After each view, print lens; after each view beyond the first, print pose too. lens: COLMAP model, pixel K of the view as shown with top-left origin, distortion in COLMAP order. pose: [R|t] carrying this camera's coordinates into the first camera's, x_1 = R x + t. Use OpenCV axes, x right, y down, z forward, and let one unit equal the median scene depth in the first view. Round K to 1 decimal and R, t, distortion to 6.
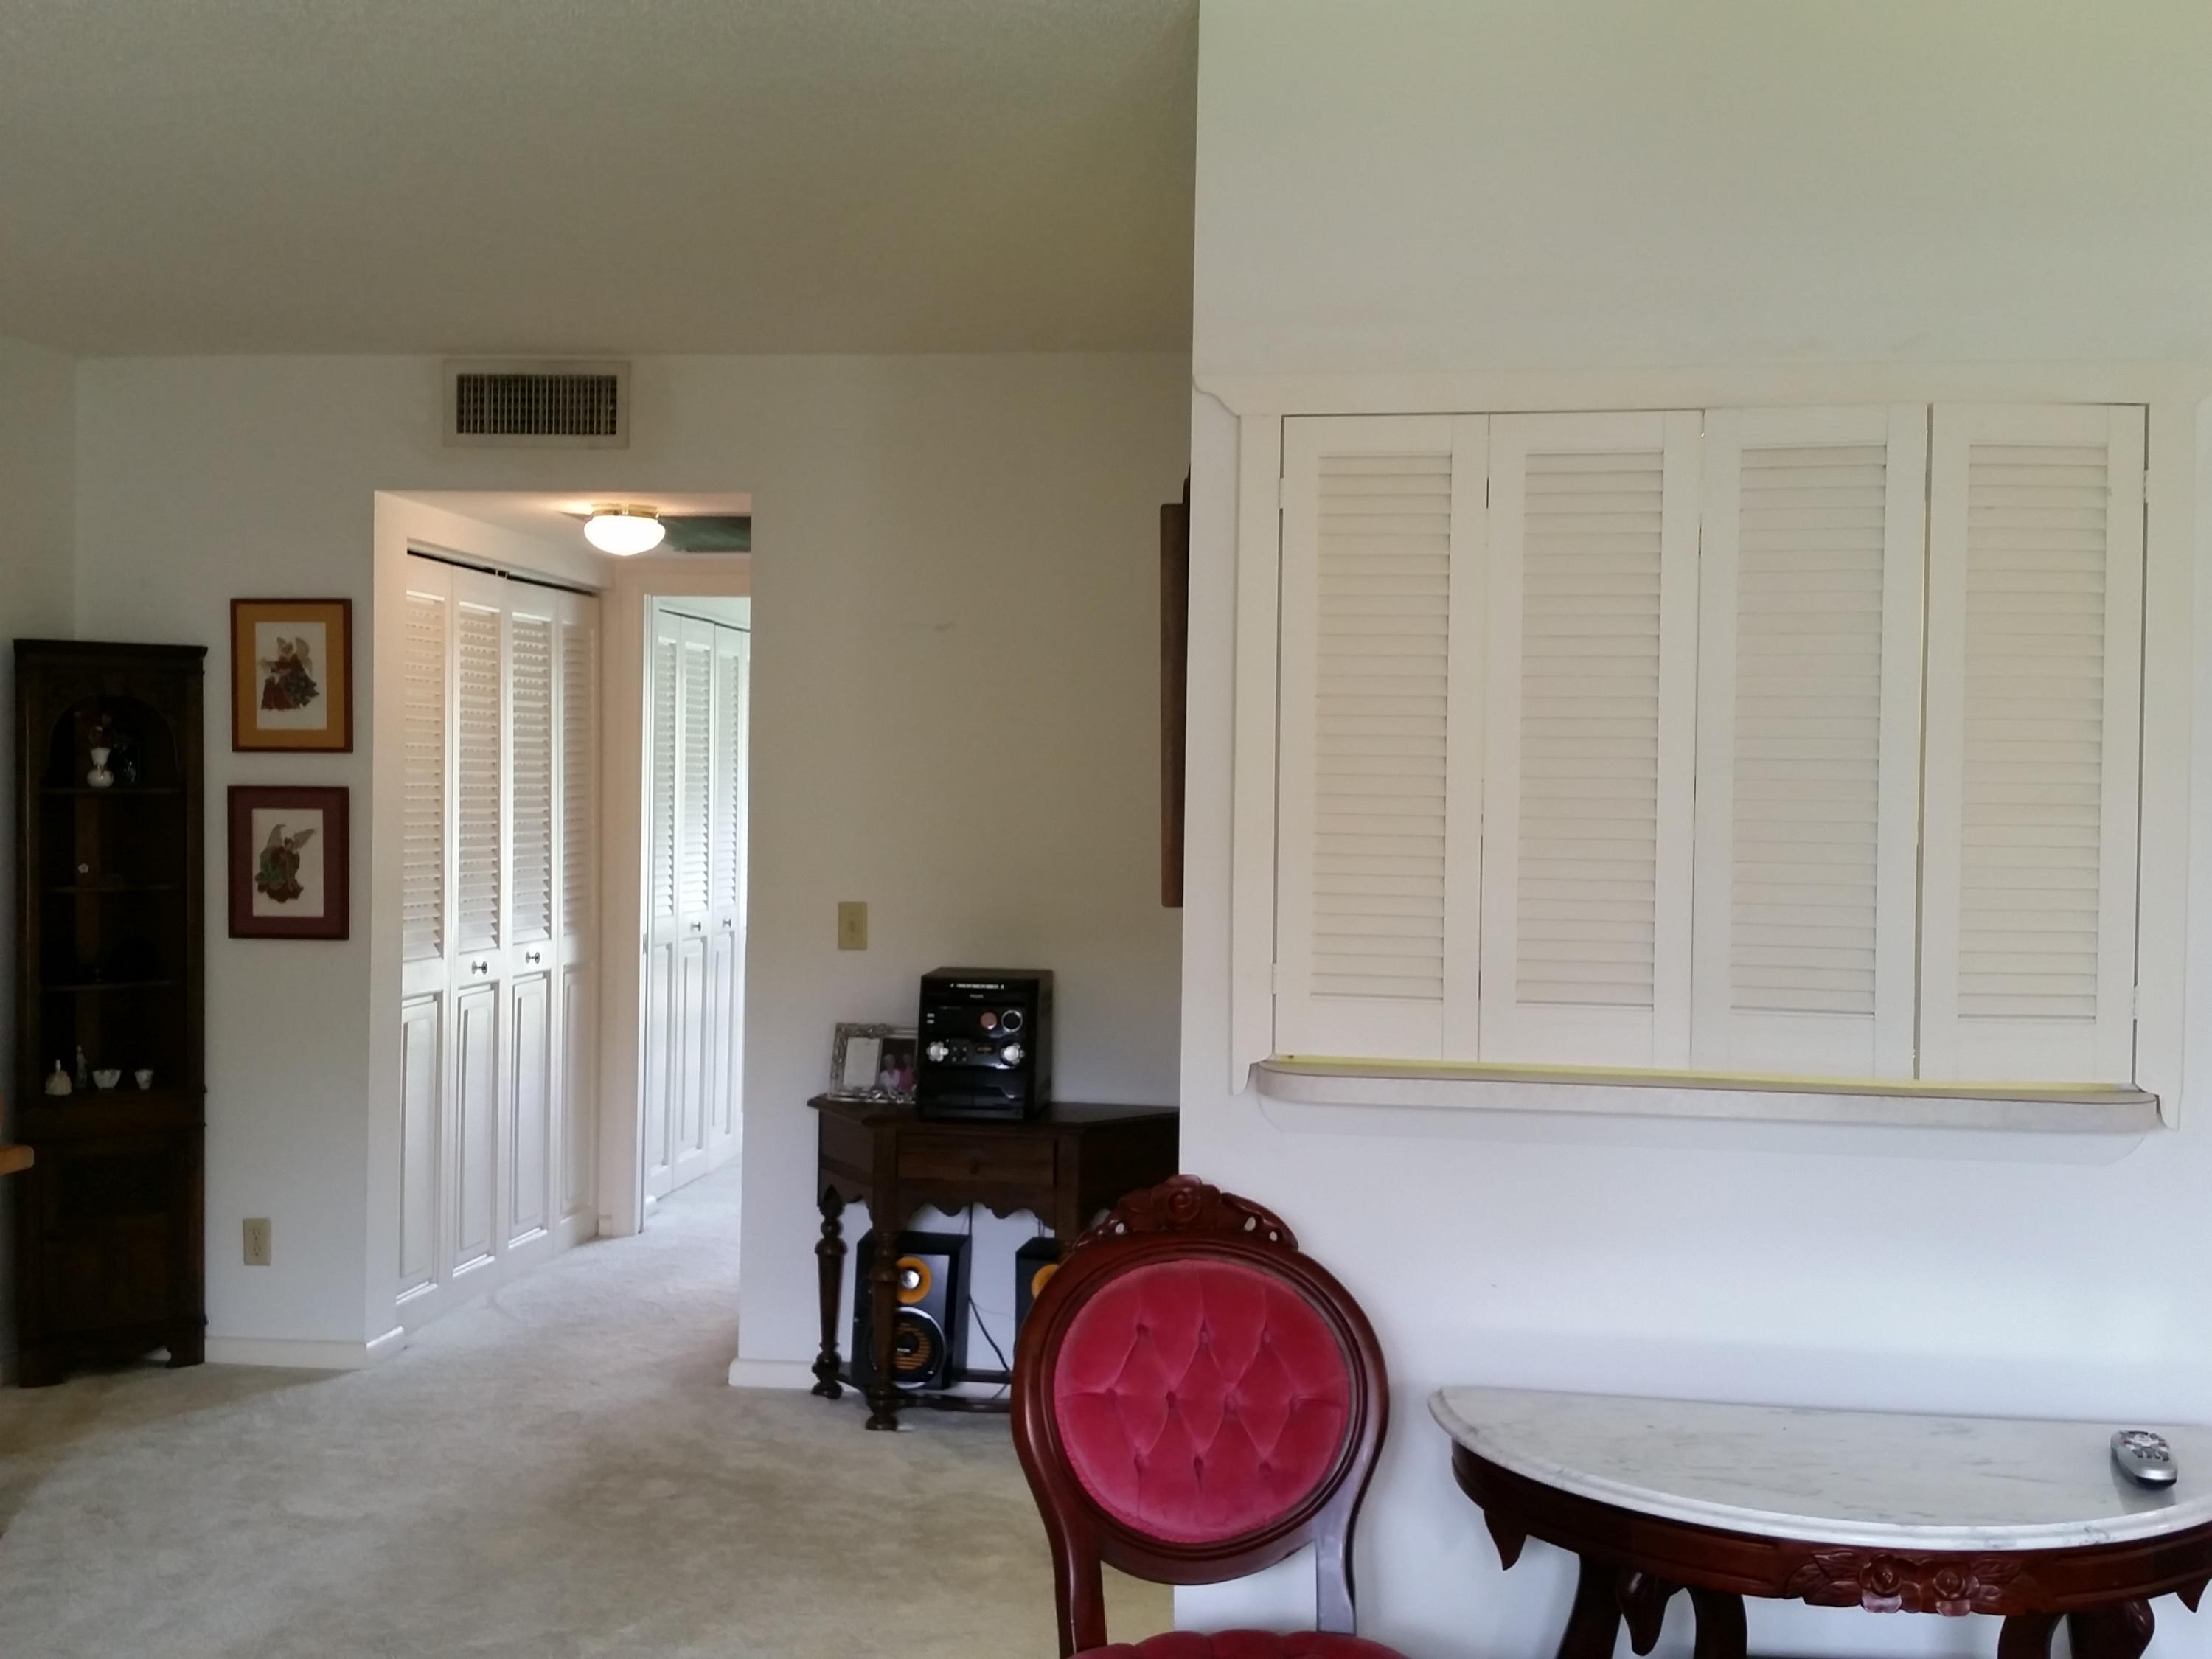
lens RADIAL K [[2411.0, 0, 1099.3], [0, 2411.0, 825.3], [0, 0, 1]] dist [0.198409, -0.420859]
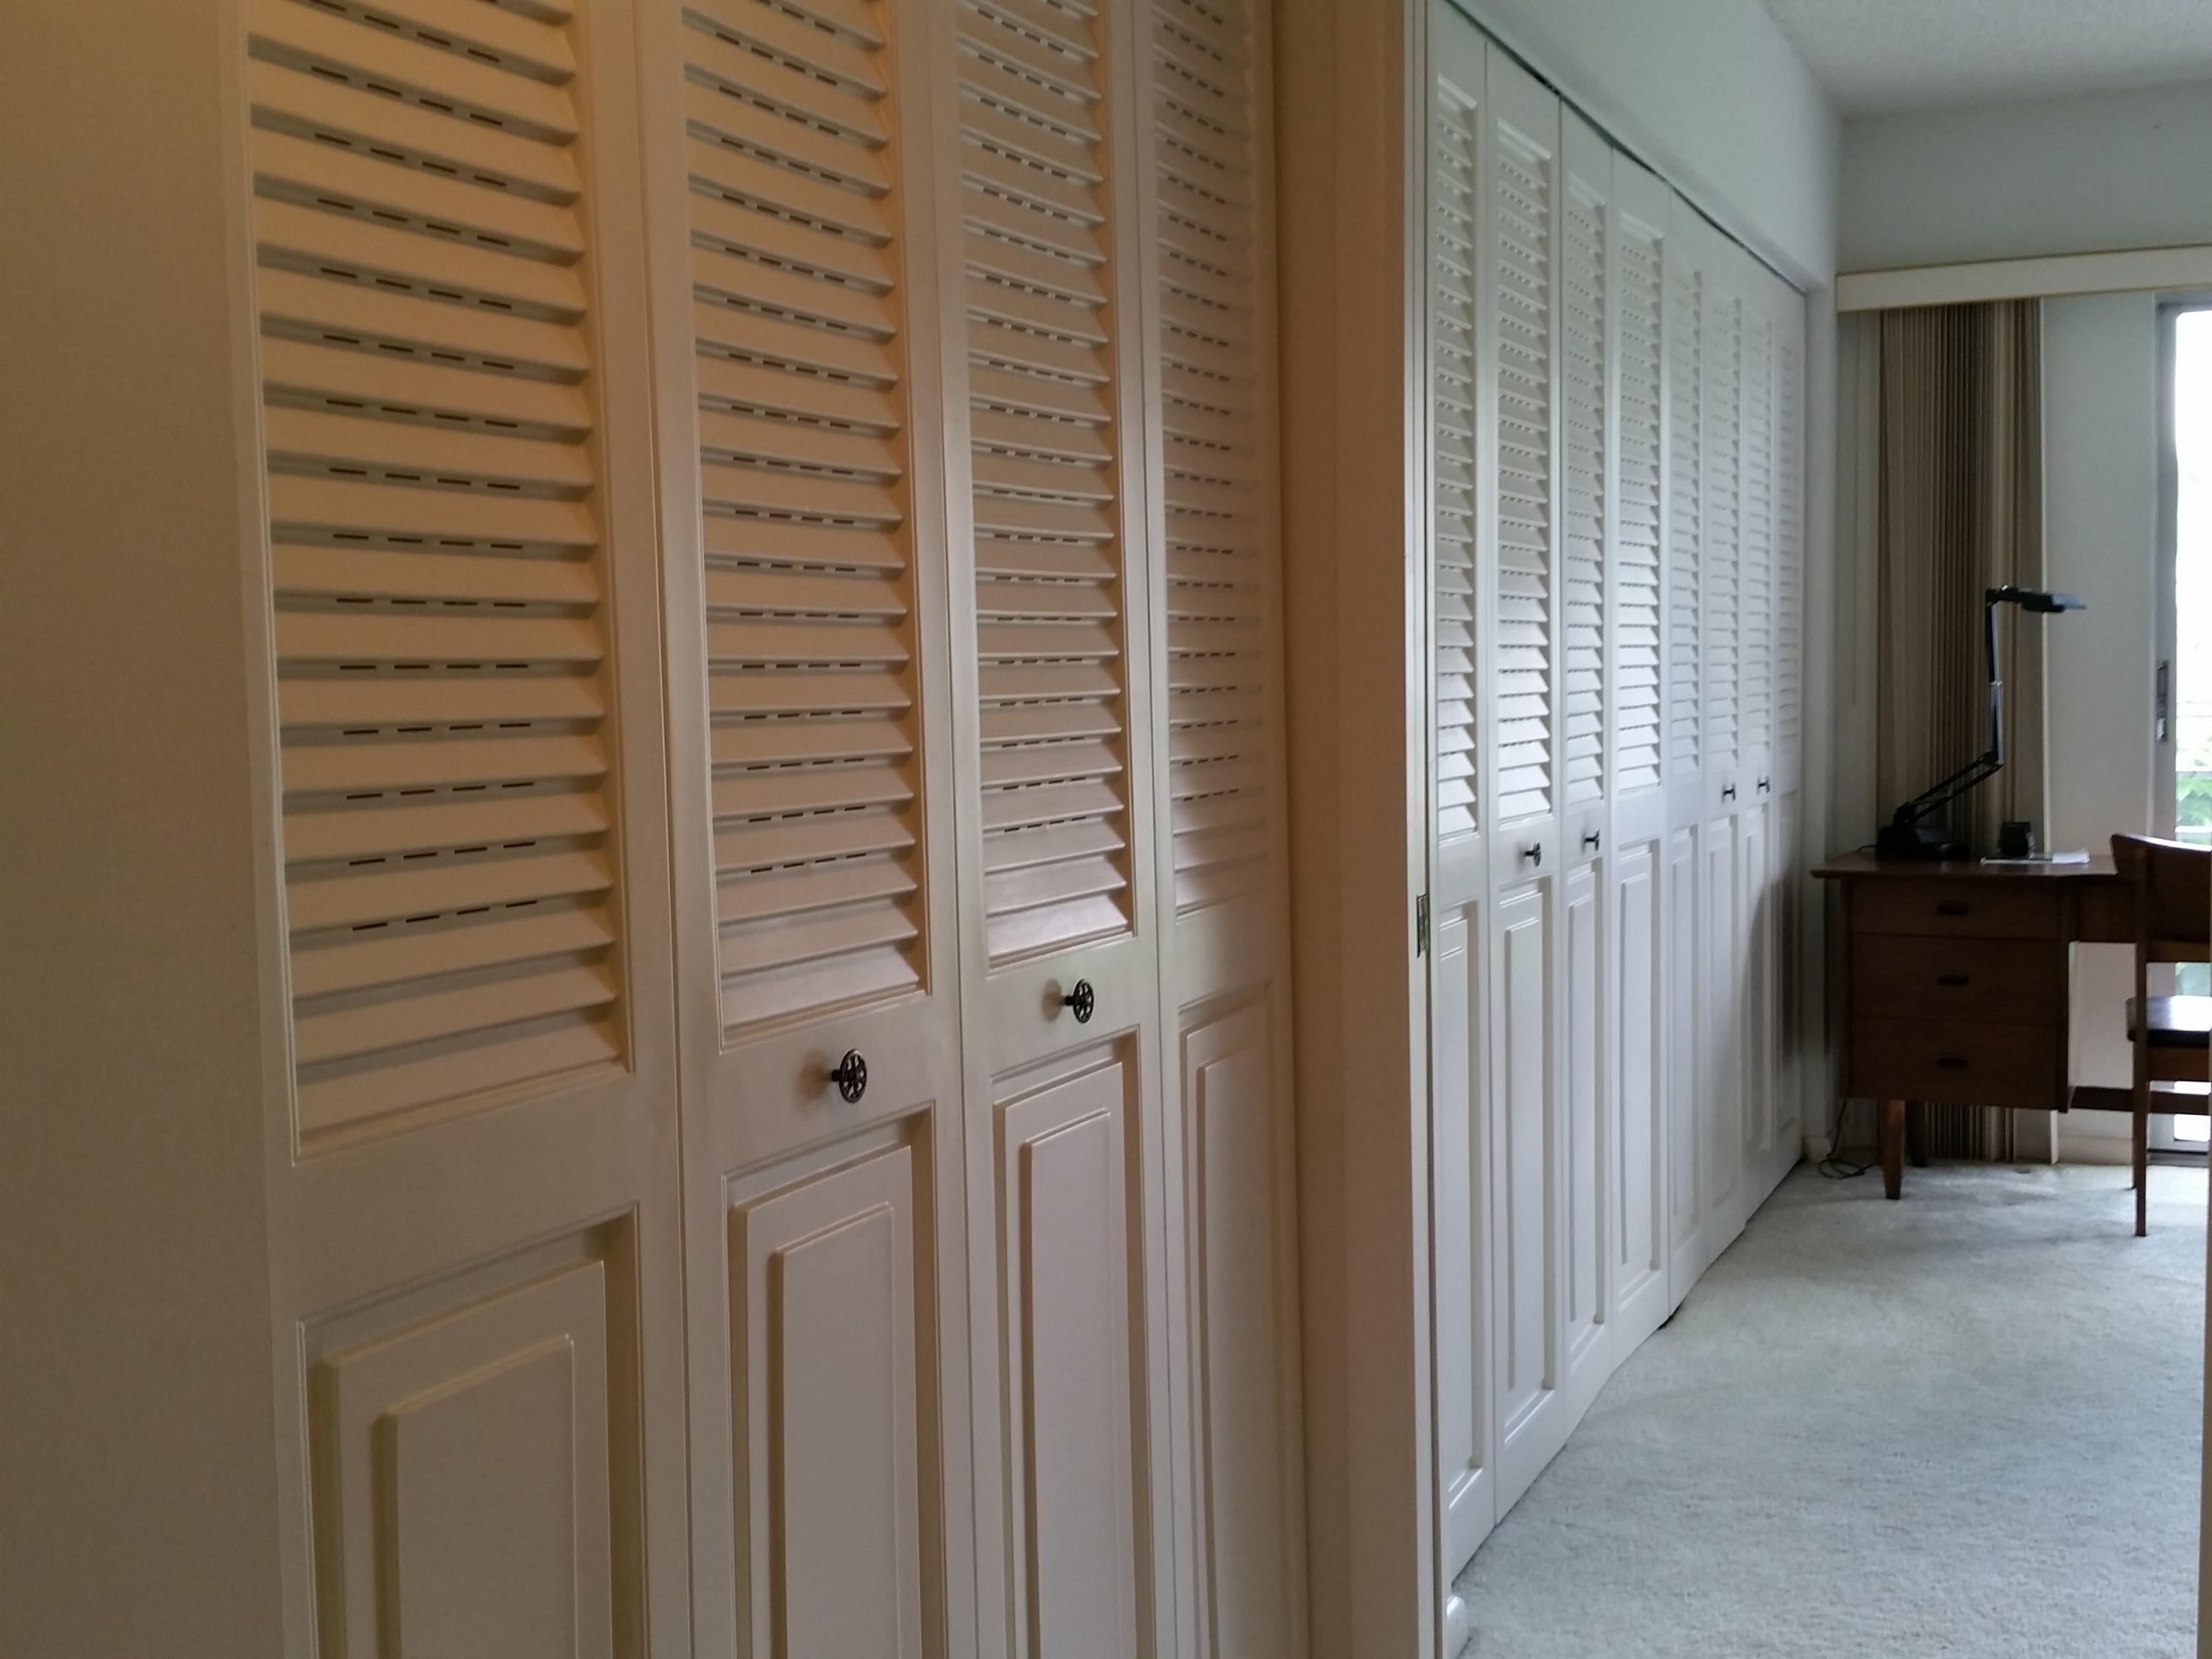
lens RADIAL K [[2411.0, 0, 1099.3], [0, 2411.0, 825.3], [0, 0, 1]] dist [0.198409, -0.420859]
pose [[0.959179, -0.012369, -0.282528, -0.130157], [0.026635, 0.998553, 0.046710, 0.017609], [0.281541, -0.052329, 0.958121, 0.640516]]
